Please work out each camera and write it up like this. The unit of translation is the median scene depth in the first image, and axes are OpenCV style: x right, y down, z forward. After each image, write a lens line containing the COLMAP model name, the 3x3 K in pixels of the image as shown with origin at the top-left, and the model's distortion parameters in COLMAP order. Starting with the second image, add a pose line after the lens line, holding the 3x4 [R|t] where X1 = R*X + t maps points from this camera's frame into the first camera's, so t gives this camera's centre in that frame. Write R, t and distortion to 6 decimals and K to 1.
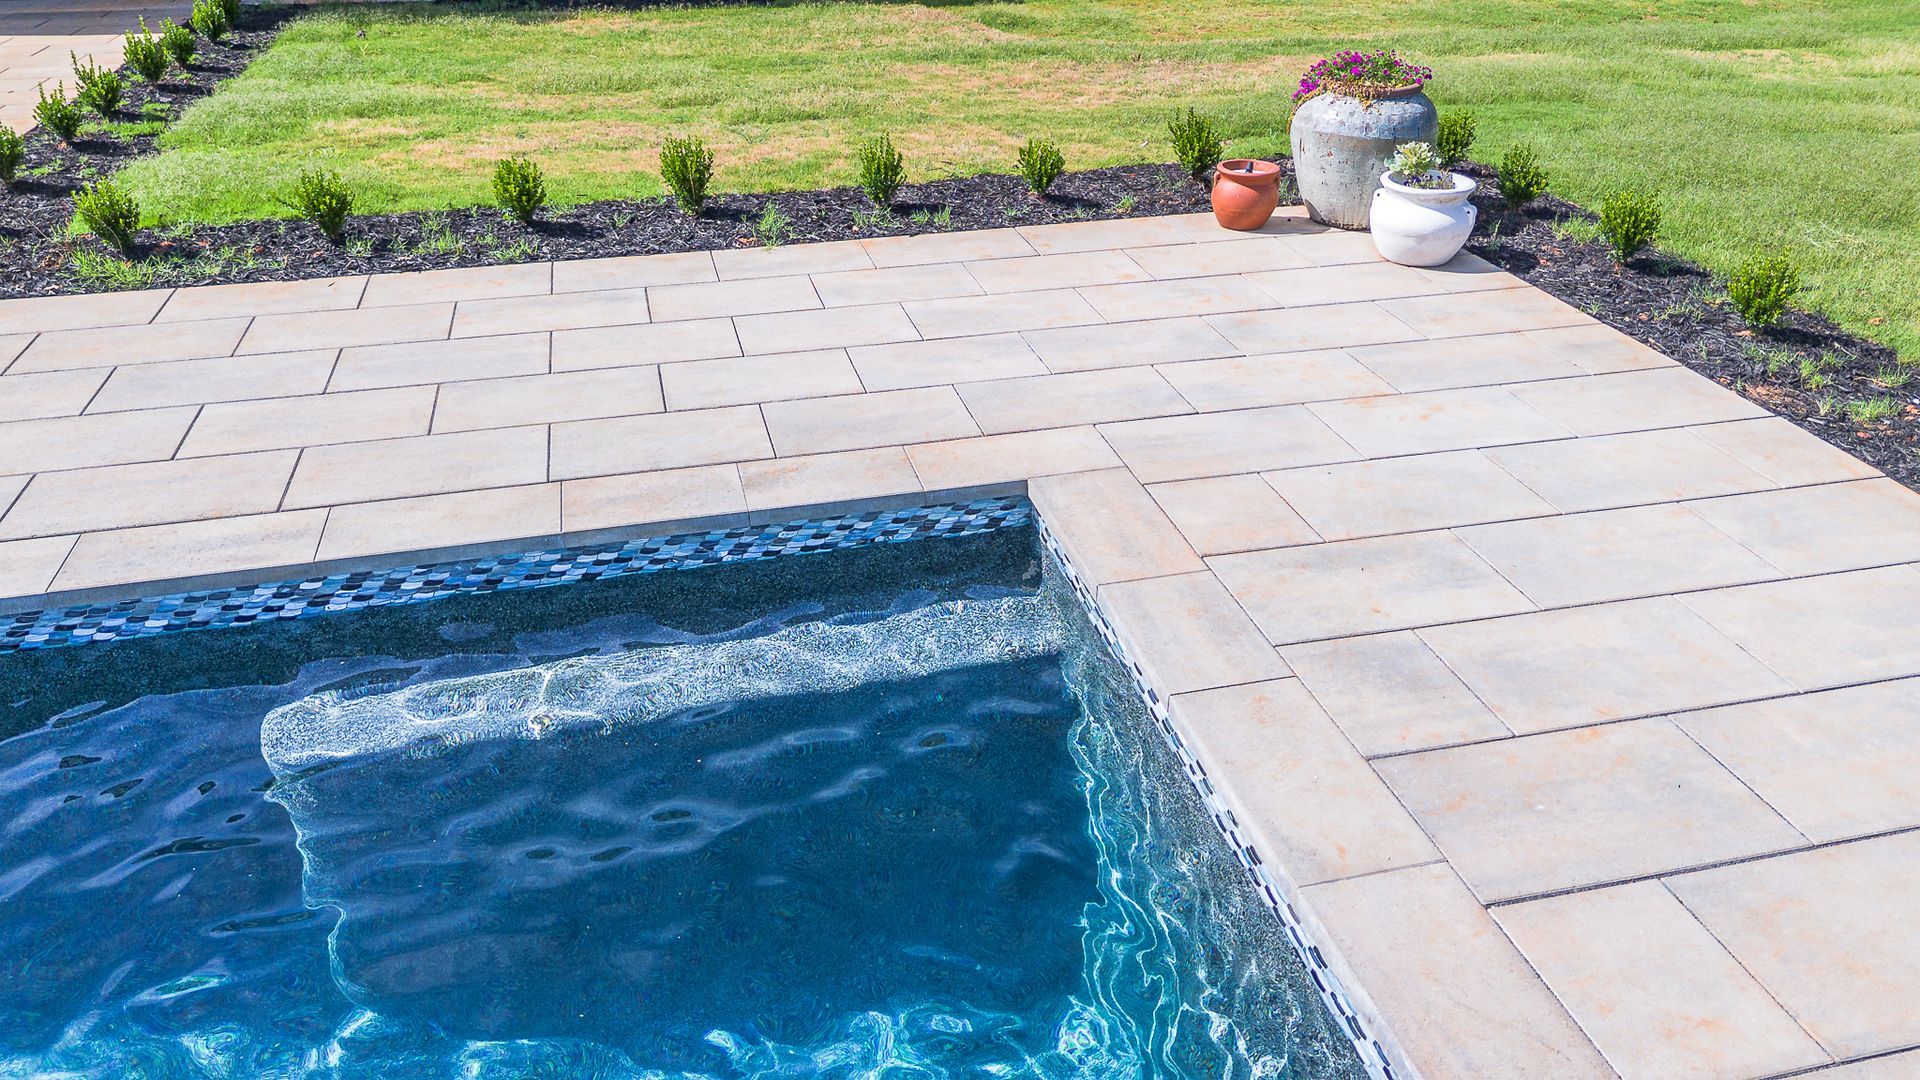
lens RADIAL K [[1367.0, 0, 961.8], [0, 1367.0, 532.1], [0, 0, 1]] dist [0.070844, -0.080864]
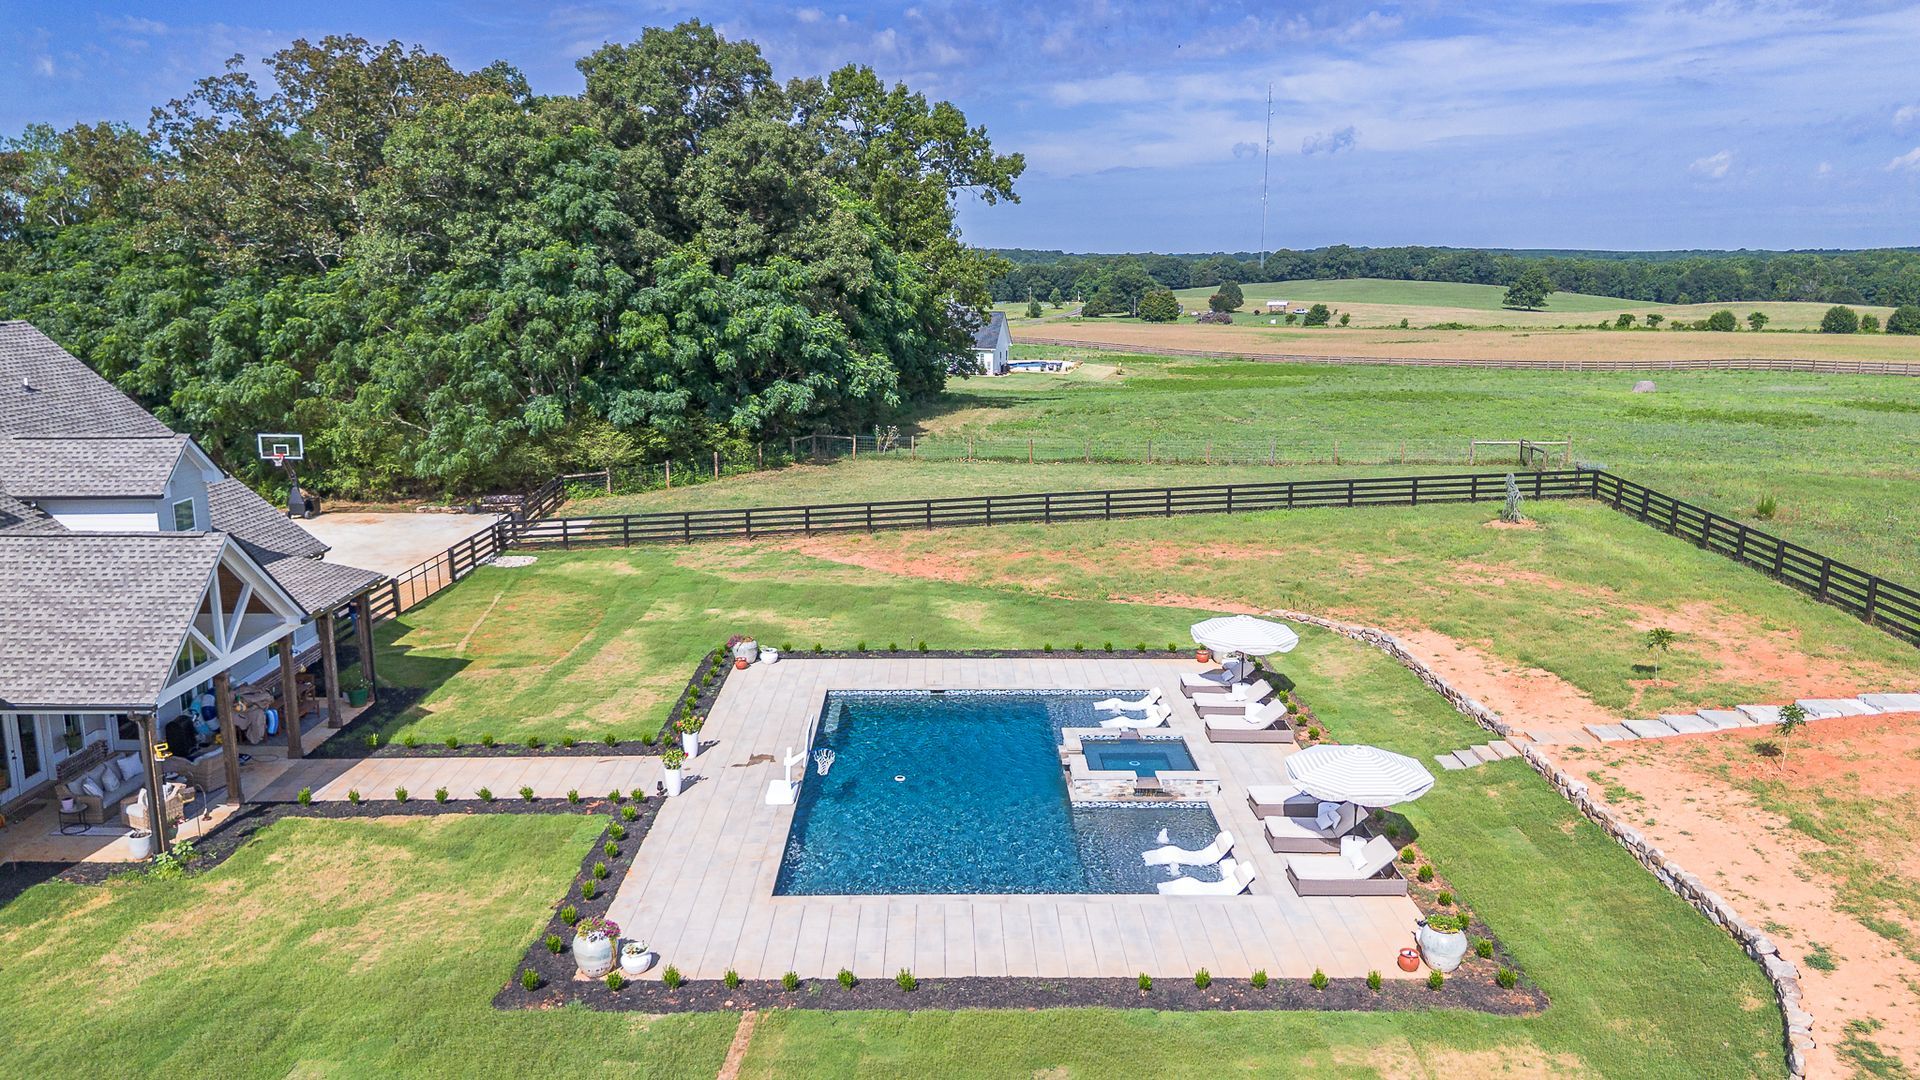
lens RADIAL K [[1367.0, 0, 961.8], [0, 1367.0, 532.1], [0, 0, 1]] dist [0.070844, -0.080864]
pose [[0.231528, -0.191278, 0.953838, -5.130243], [0.475961, 0.877389, 0.060416, -0.674613], [-0.848443, 0.440002, 0.294181, -1.719414]]
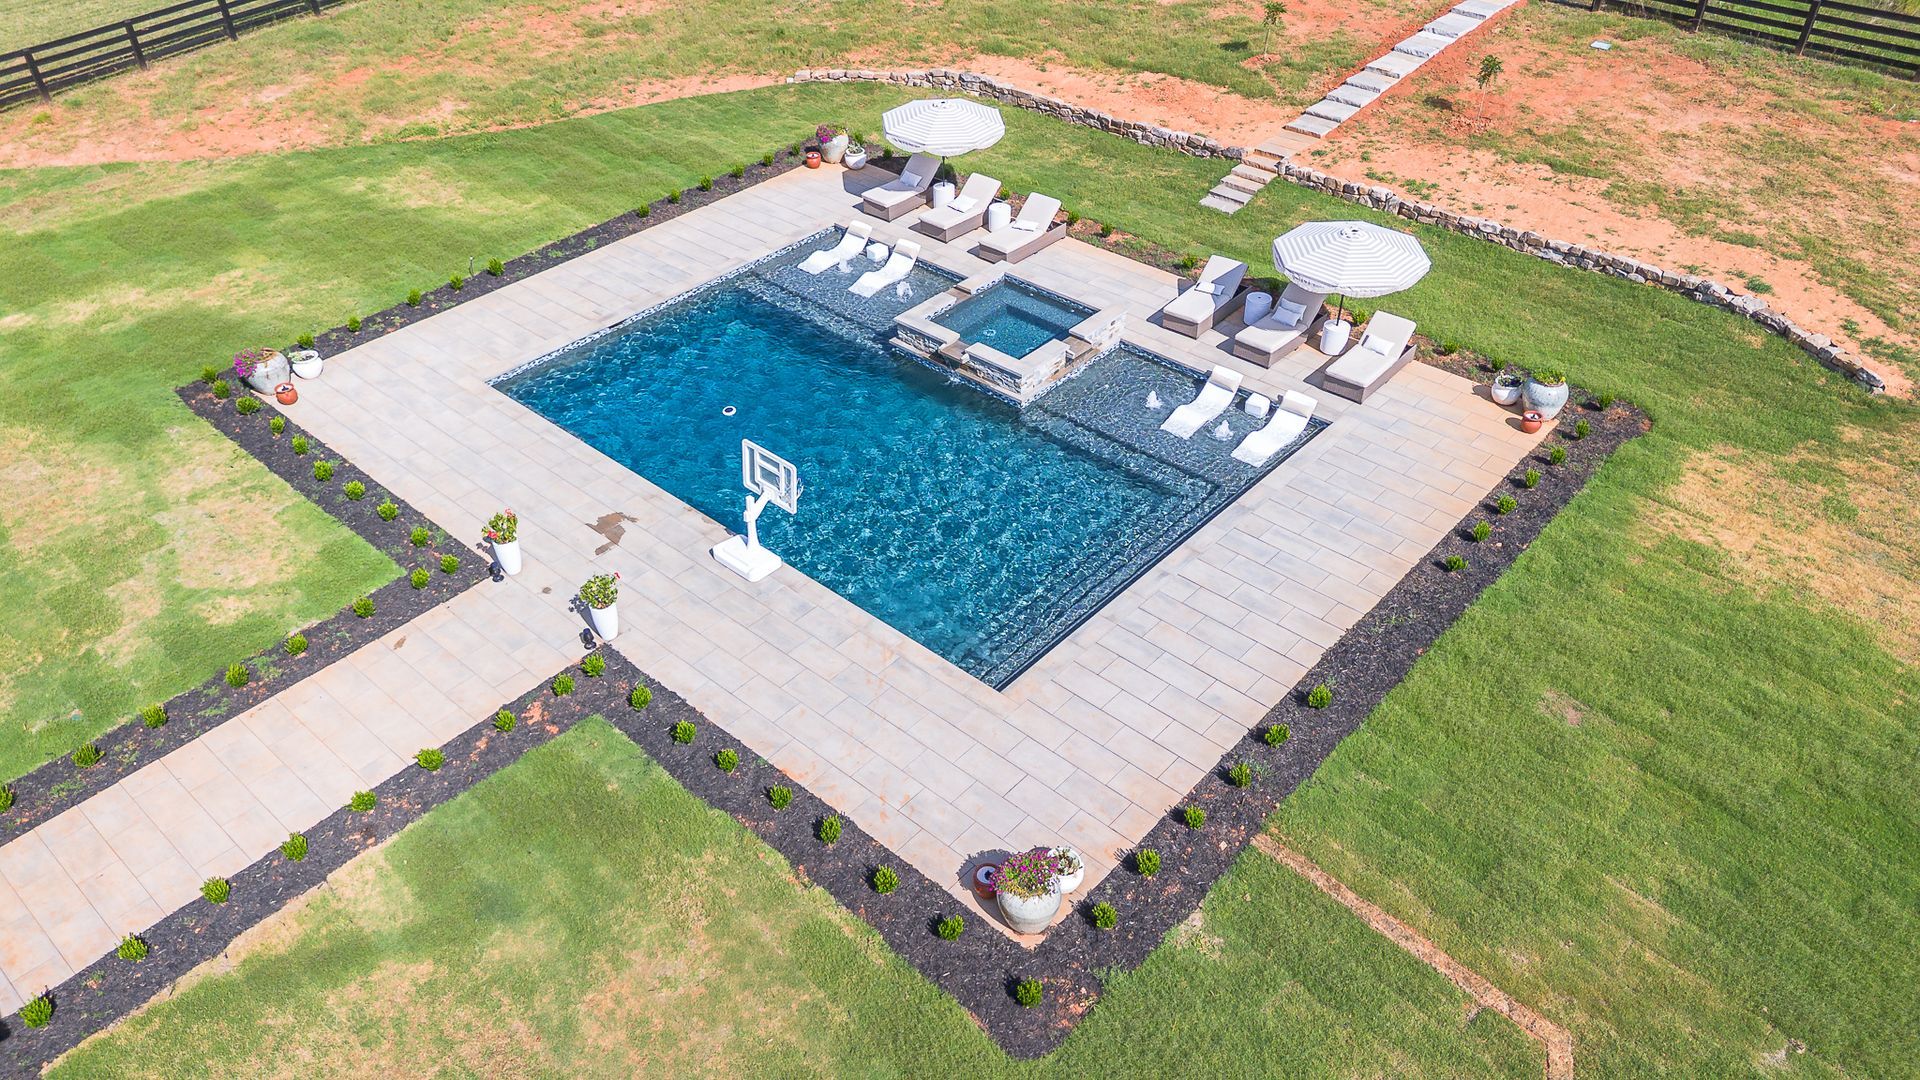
lens RADIAL K [[1361.7, 0, 962.0], [0, 1361.7, 540.7], [0, 0, 1]] dist [0.062031, -0.065436]
pose [[-0.563061, -0.504836, 0.654296, -3.405163], [0.411054, 0.515760, 0.751682, -2.096110], [-0.716936, 0.692193, -0.082890, 0.381818]]
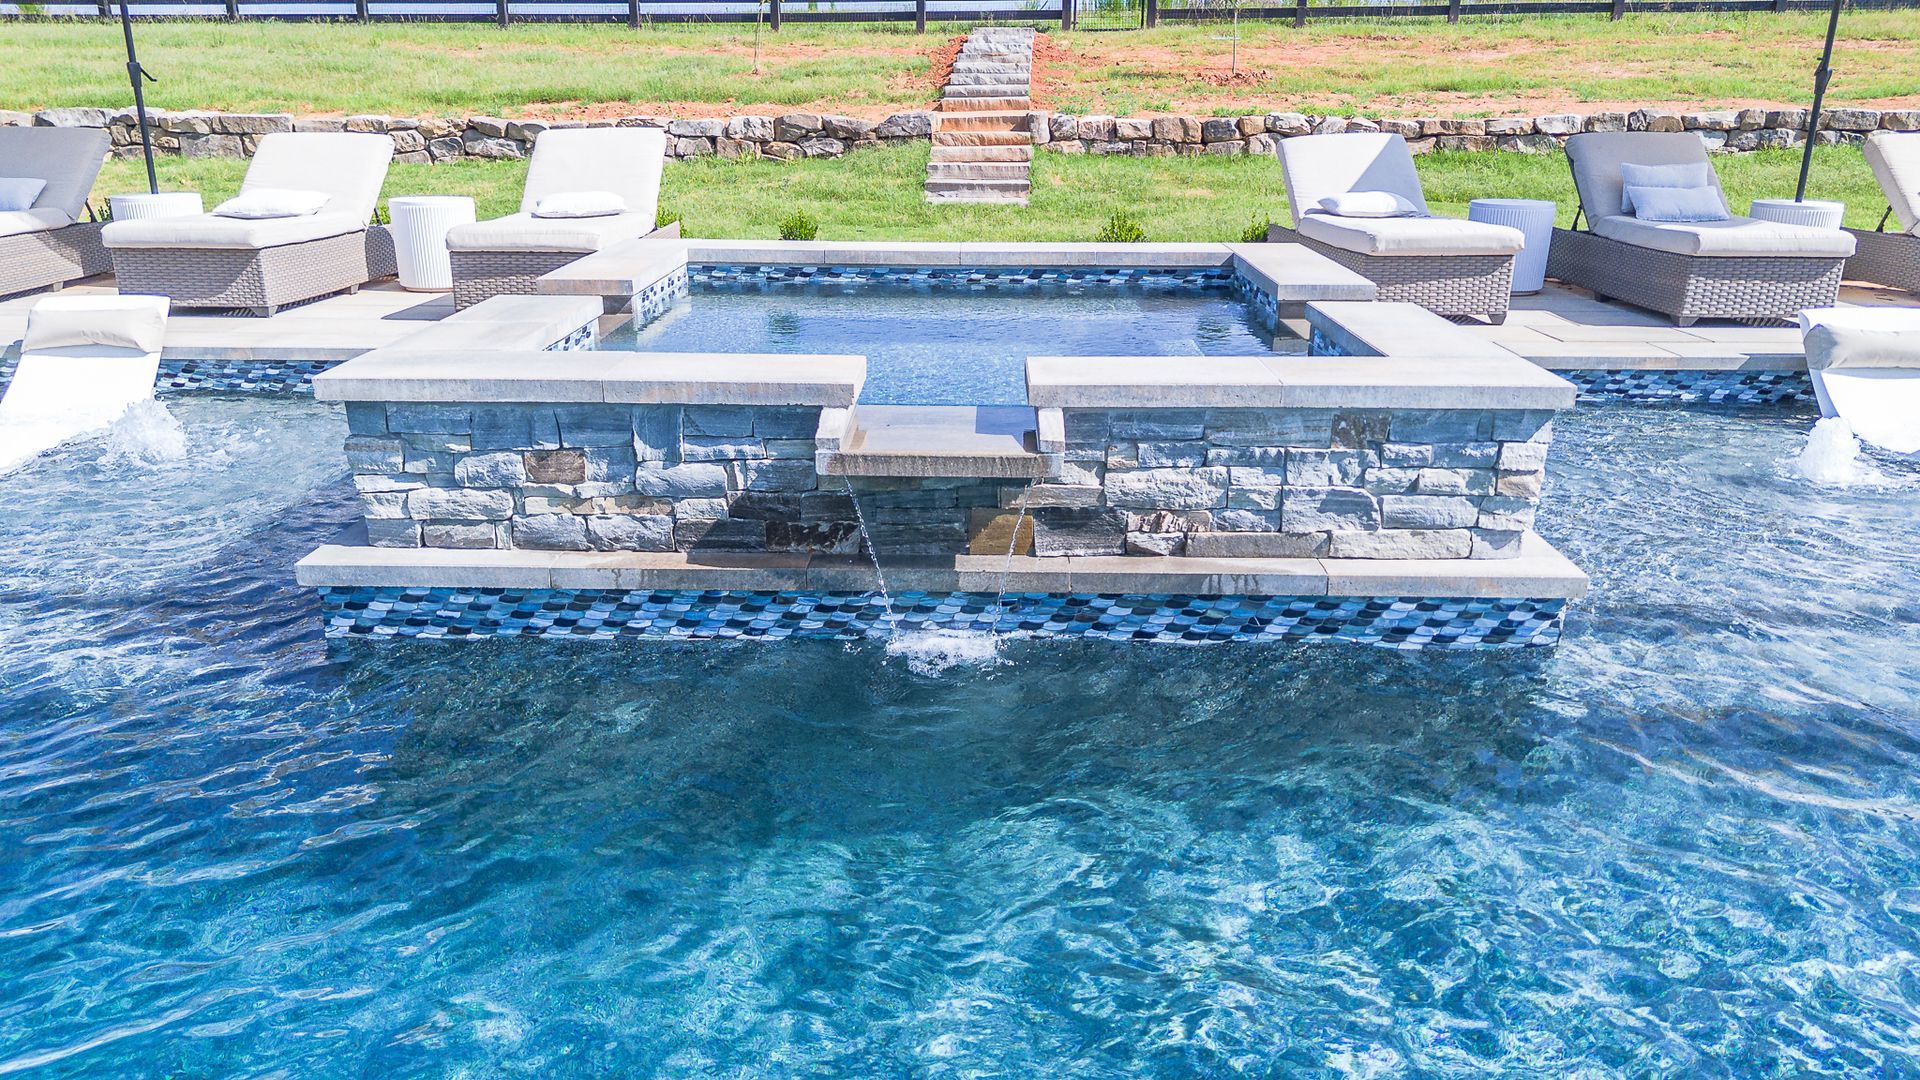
lens RADIAL K [[1361.7, 0, 962.0], [0, 1361.7, 540.7], [0, 0, 1]] dist [0.062031, -0.065436]
pose [[-0.965824, -0.086756, 0.244250, -0.786164], [0.123149, 0.675584, 0.726925, 0.122436], [-0.228077, 0.732161, -0.641811, 0.081060]]
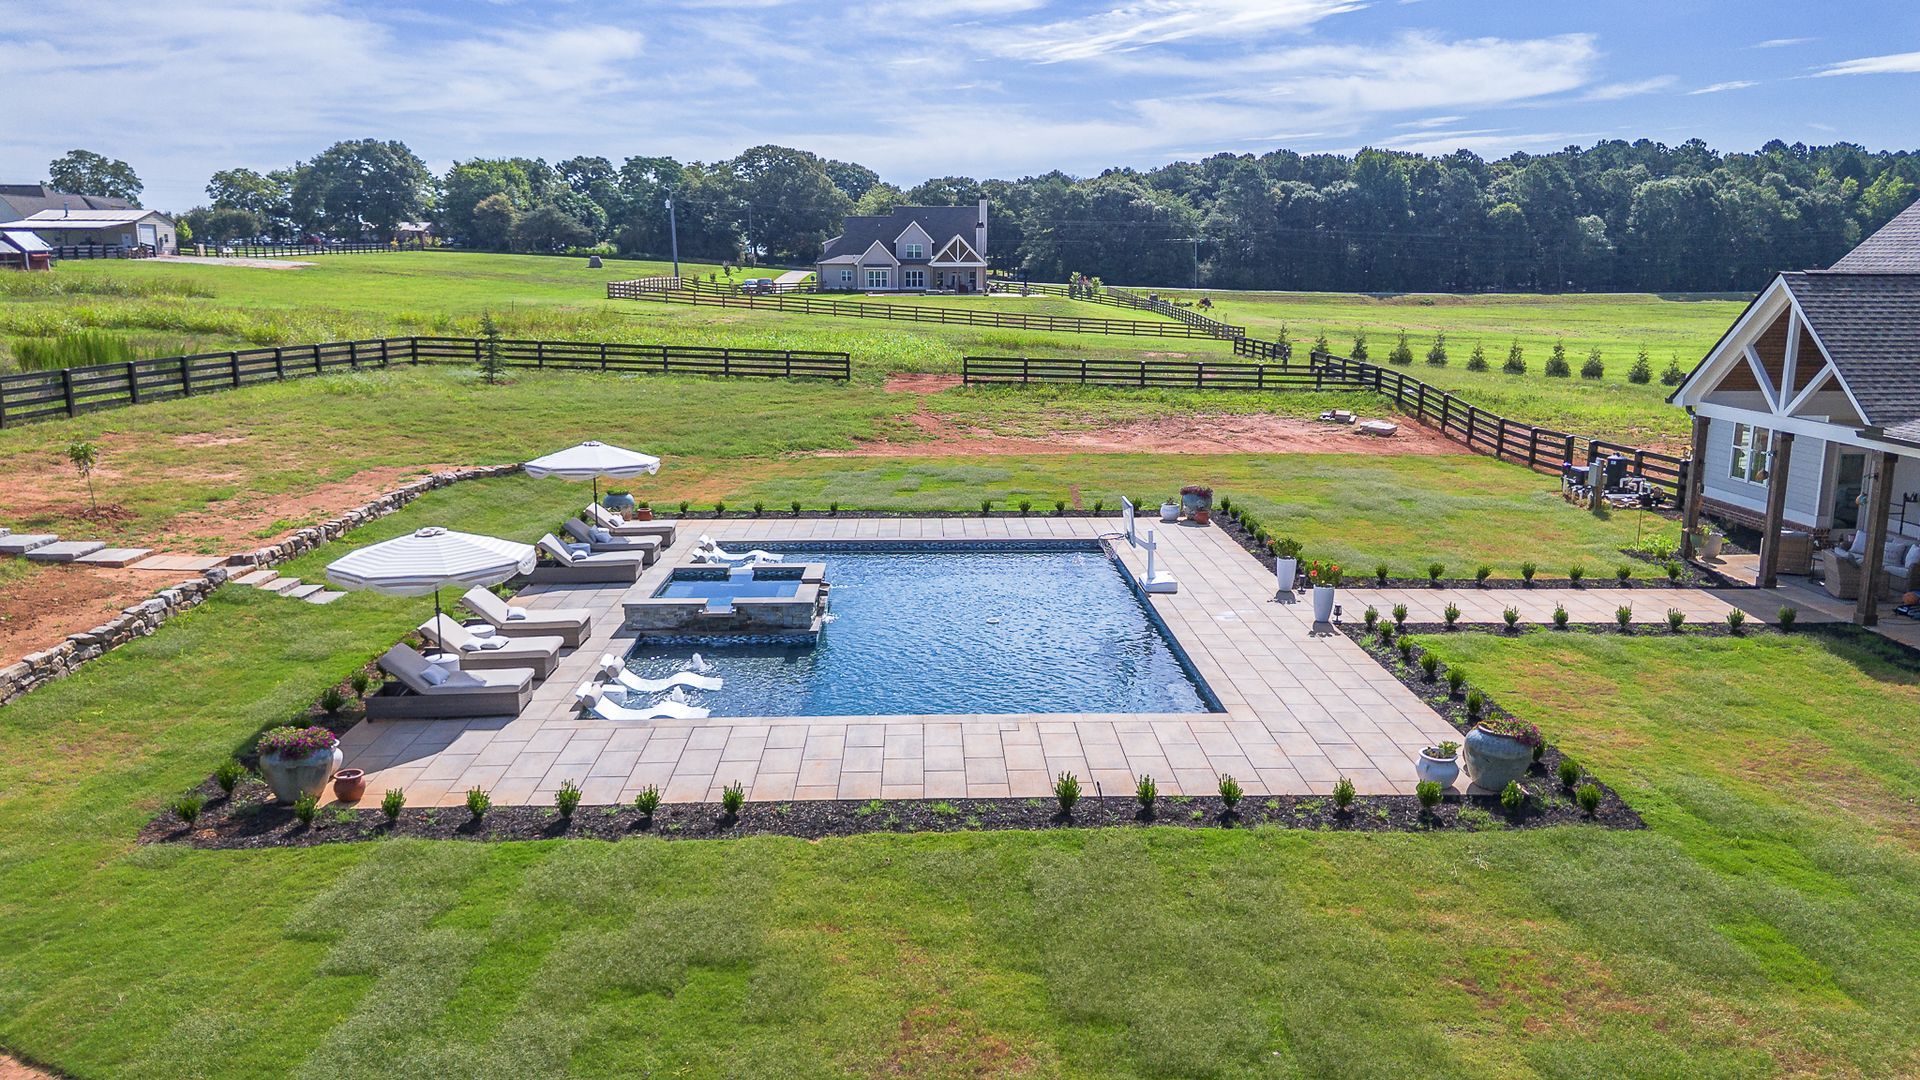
lens RADIAL K [[1367.0, 0, 961.8], [0, 1367.0, 532.1], [0, 0, 1]] dist [0.070844, -0.080864]
pose [[-0.216354, 0.183530, -0.958910, 2.826576], [-0.480270, 0.835111, 0.268197, -0.842322], [0.850019, 0.518561, -0.092535, 0.309003]]
